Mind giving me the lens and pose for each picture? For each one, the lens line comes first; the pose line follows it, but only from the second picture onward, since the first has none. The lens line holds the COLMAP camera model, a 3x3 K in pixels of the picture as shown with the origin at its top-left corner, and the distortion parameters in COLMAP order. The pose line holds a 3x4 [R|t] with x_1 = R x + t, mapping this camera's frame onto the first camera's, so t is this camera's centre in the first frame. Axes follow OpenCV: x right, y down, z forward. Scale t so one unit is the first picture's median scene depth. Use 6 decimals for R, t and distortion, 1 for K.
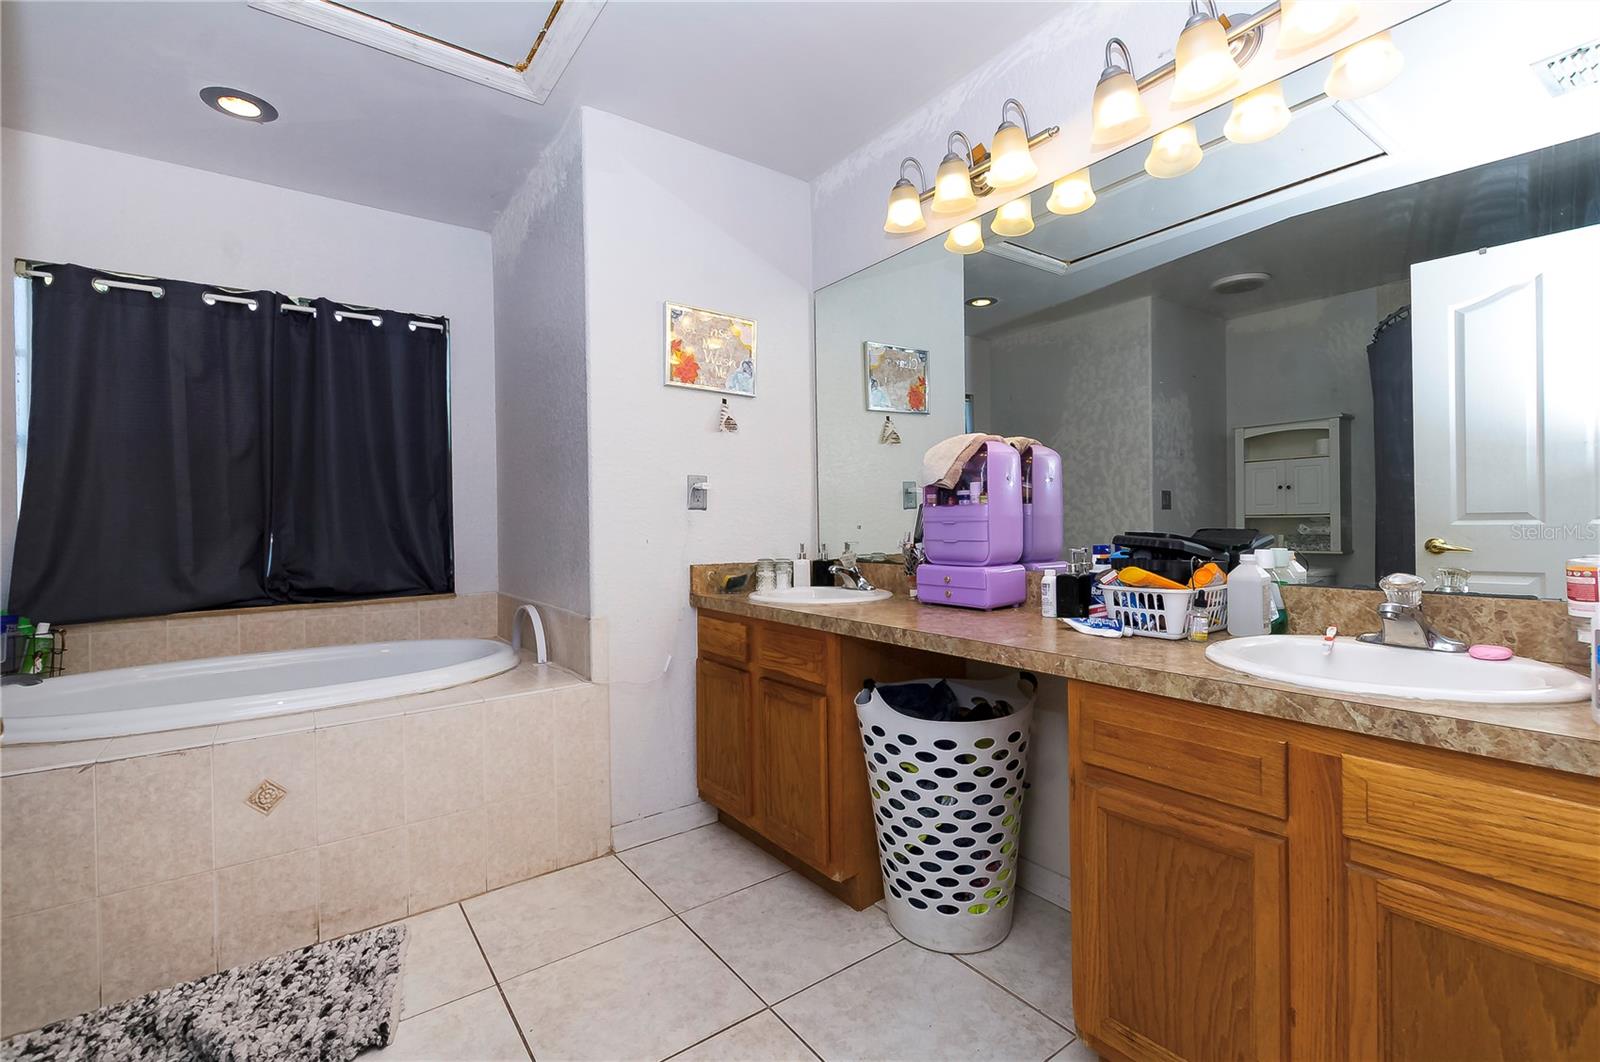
lens RADIAL K [[690.3, 0, 802.7], [0, 690.3, 521.8], [0, 0, 1]] dist [-0.000033, -0.001793]
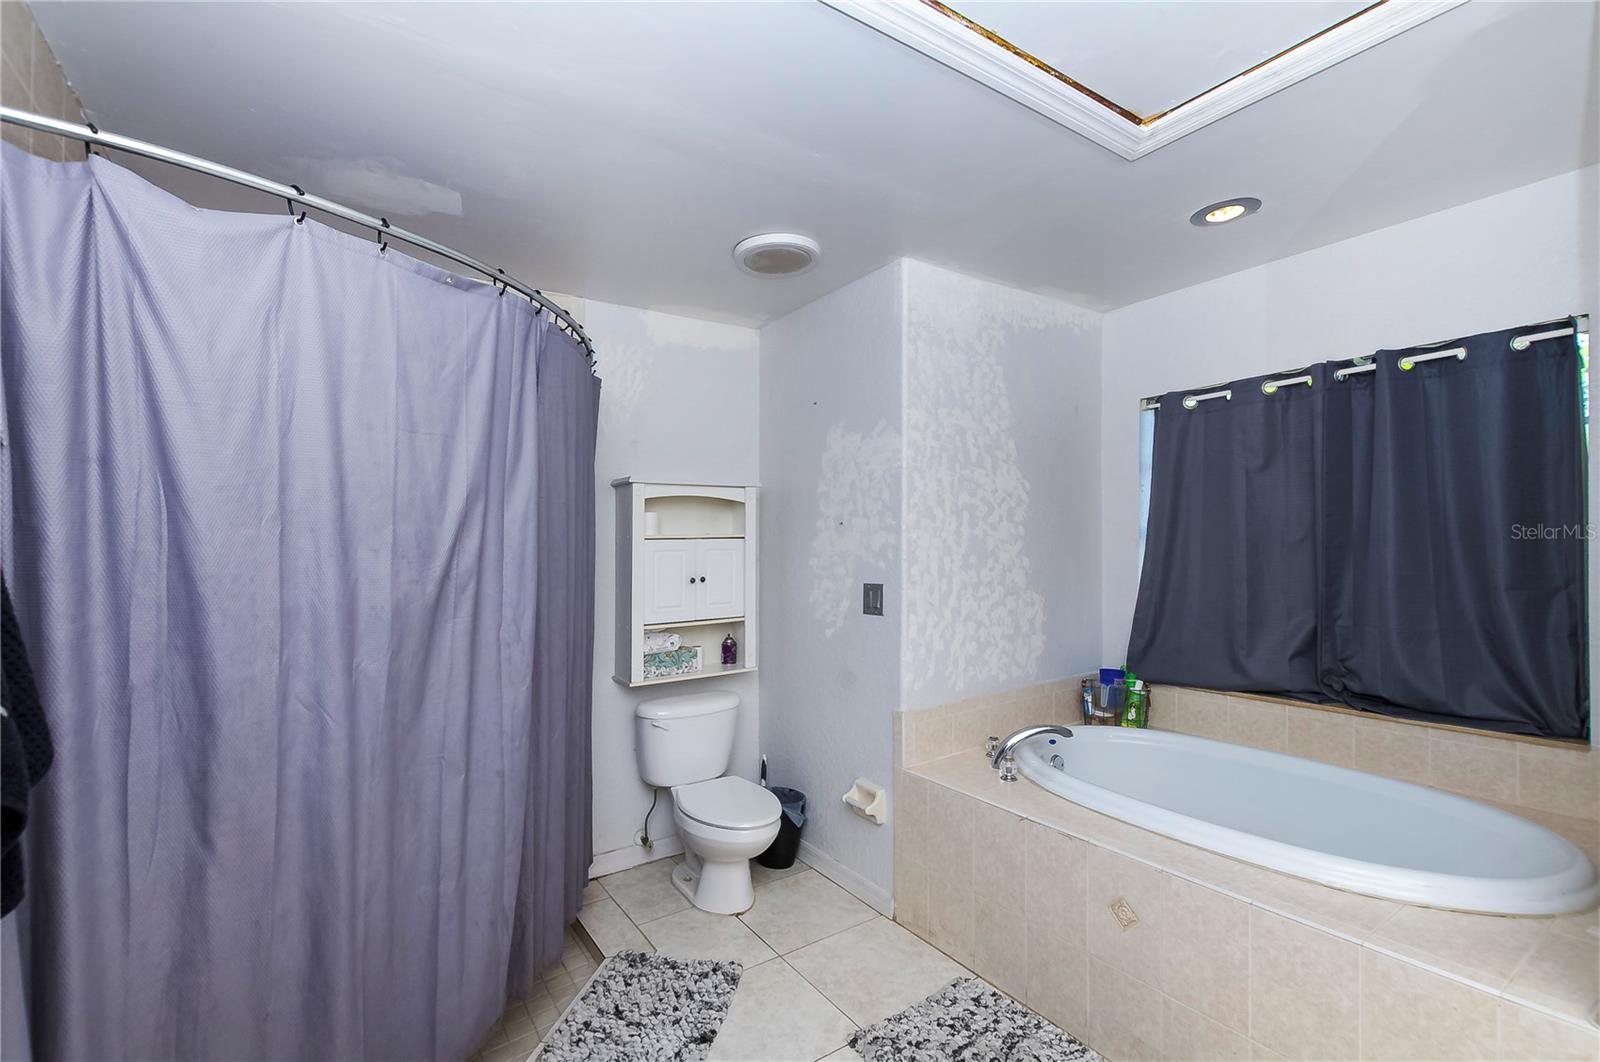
lens RADIAL K [[690.3, 0, 802.7], [0, 690.3, 521.8], [0, 0, 1]] dist [-0.000033, -0.001793]
pose [[-0.035672, -0.013270, -0.999275, 0.185400], [0.009322, 0.999864, -0.013611, -0.116285], [0.999320, -0.009801, -0.035543, 0.340264]]
